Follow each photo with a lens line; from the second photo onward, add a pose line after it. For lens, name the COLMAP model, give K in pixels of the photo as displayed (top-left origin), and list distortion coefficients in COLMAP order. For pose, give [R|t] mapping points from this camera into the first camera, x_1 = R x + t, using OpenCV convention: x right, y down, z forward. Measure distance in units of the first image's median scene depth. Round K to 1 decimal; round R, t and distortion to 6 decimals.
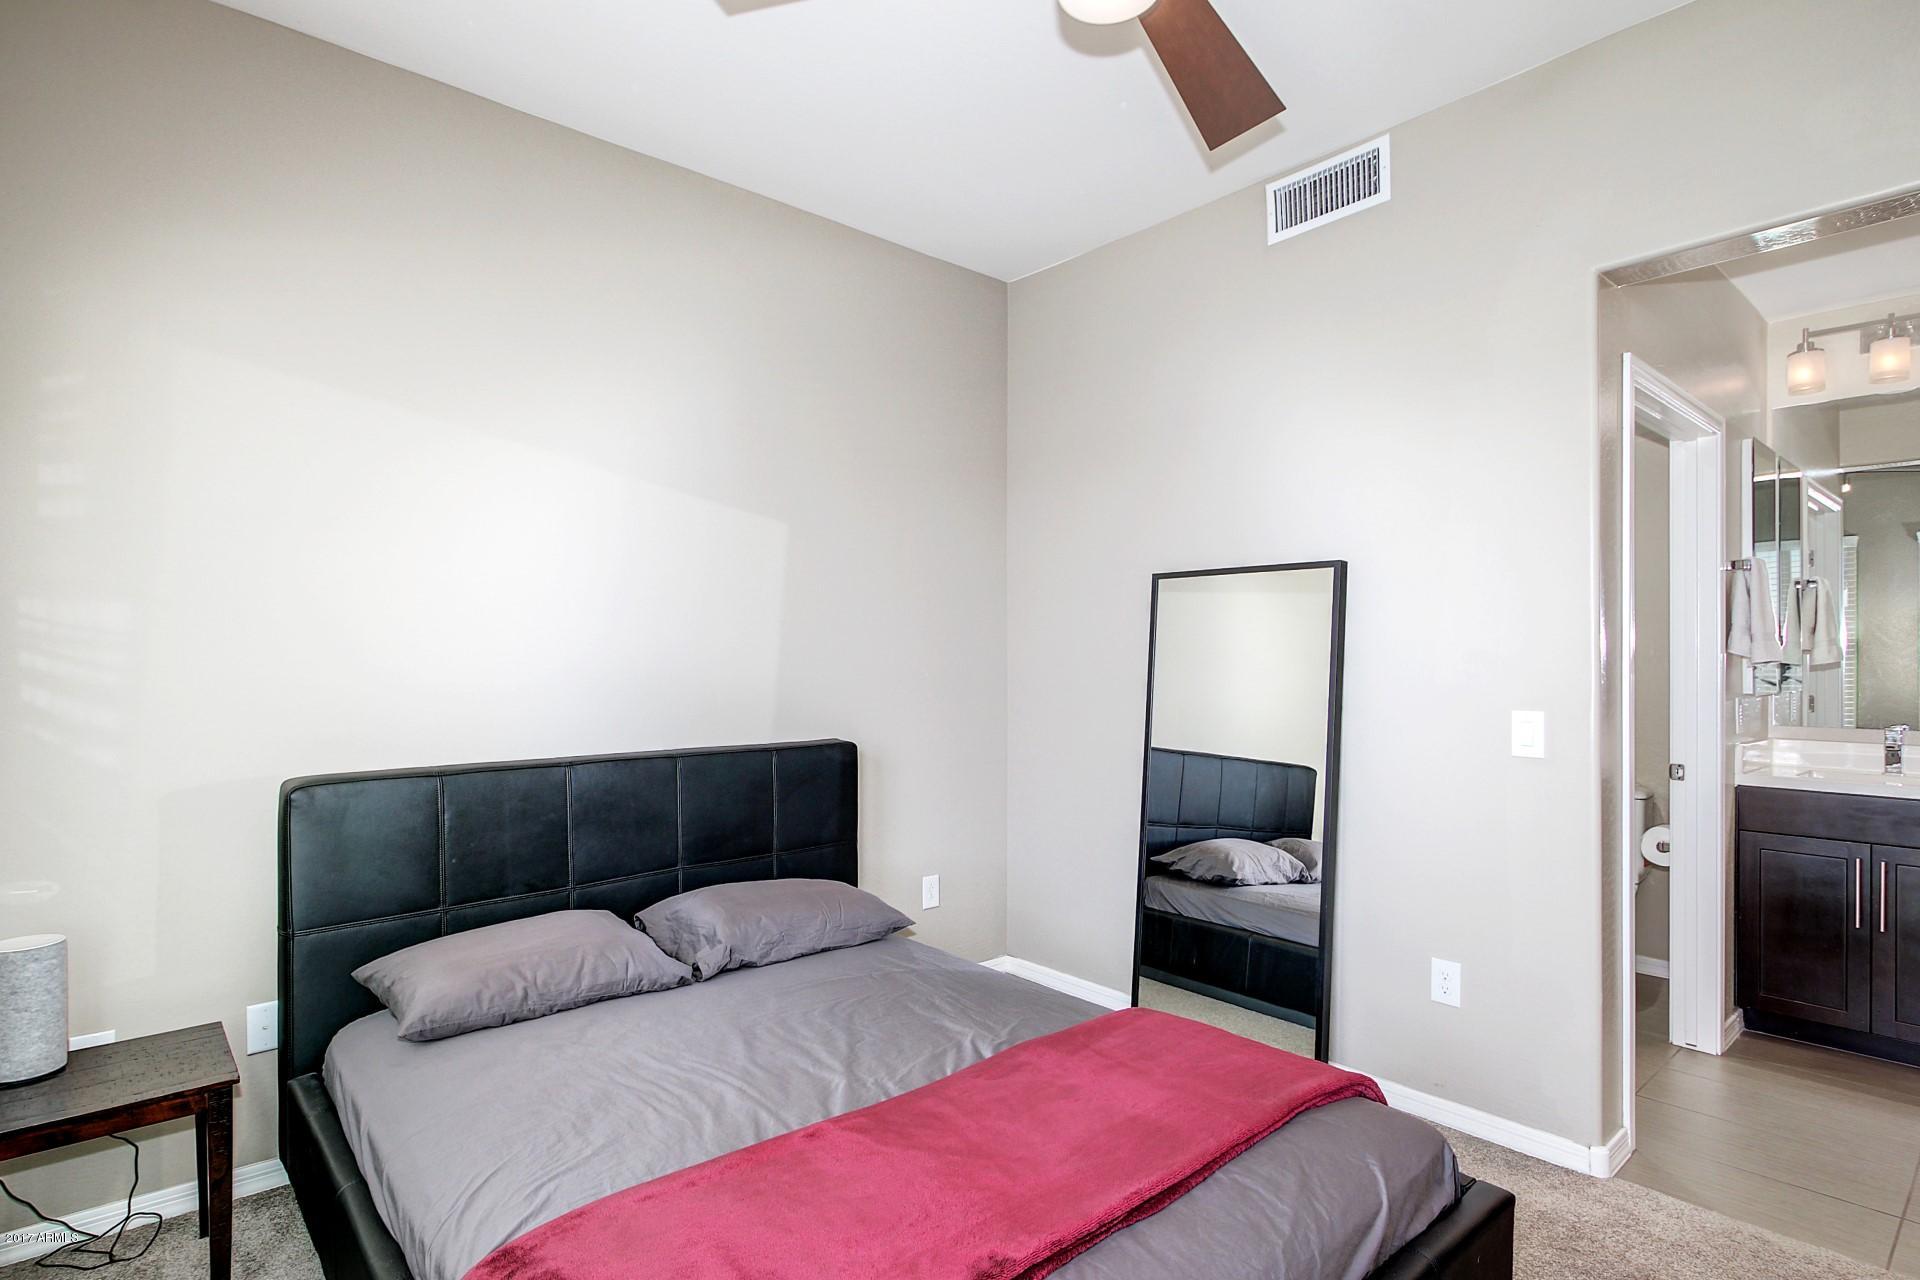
lens RADIAL K [[981.2, 0, 960.6], [0, 981.2, 662.5], [0, 0, 1]] dist [0.001580, 0.000318]
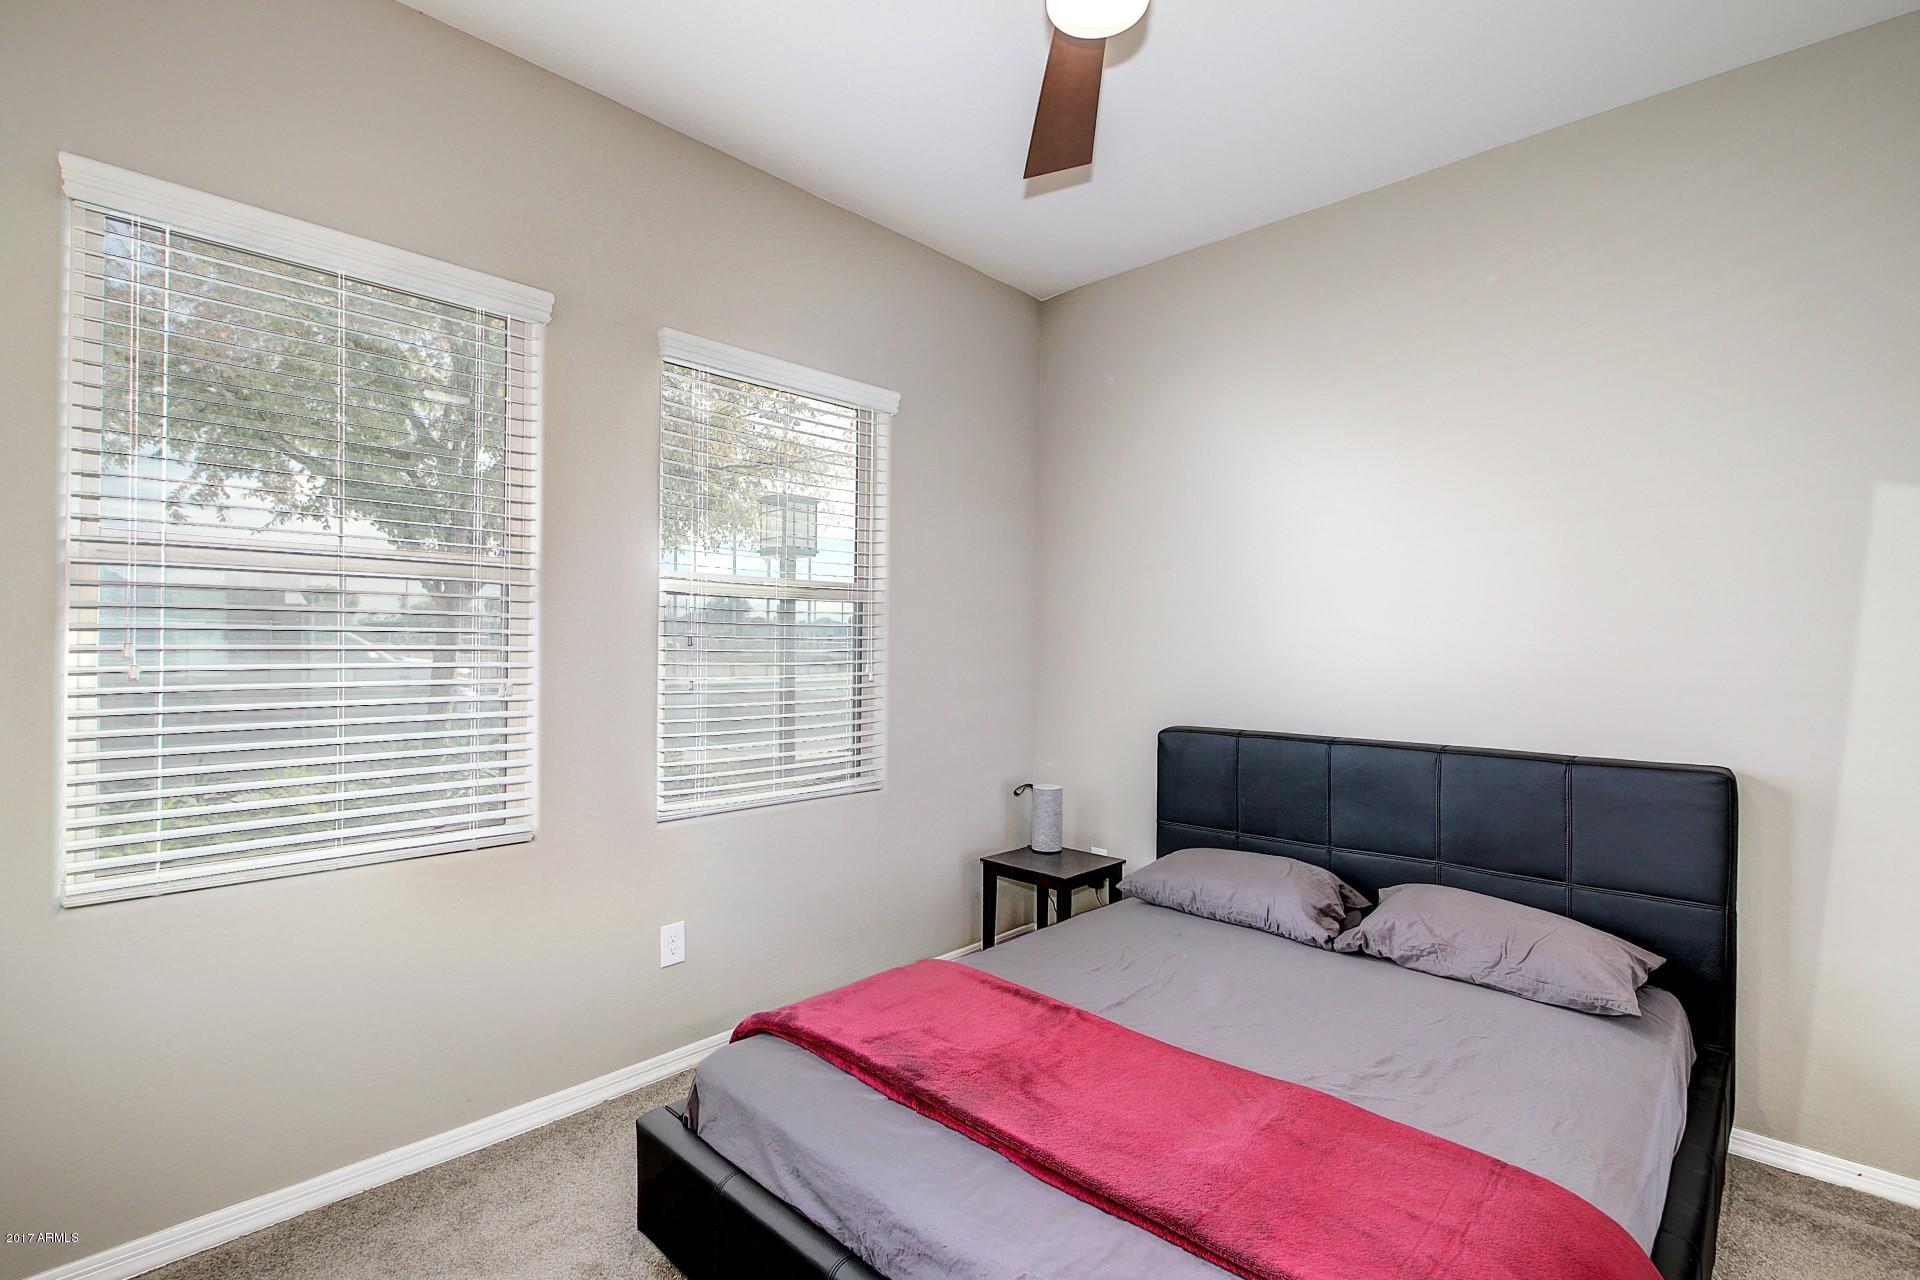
lens RADIAL K [[902.1, 0, 952.9], [0, 902.1, 653.5], [0, 0, 1]] dist [-0.004809, -0.000930]
pose [[0.089834, 0.014119, -0.995857, 0.638839], [-0.022835, 0.999666, 0.012113, -0.004158], [0.995695, 0.021653, 0.090126, 0.459492]]
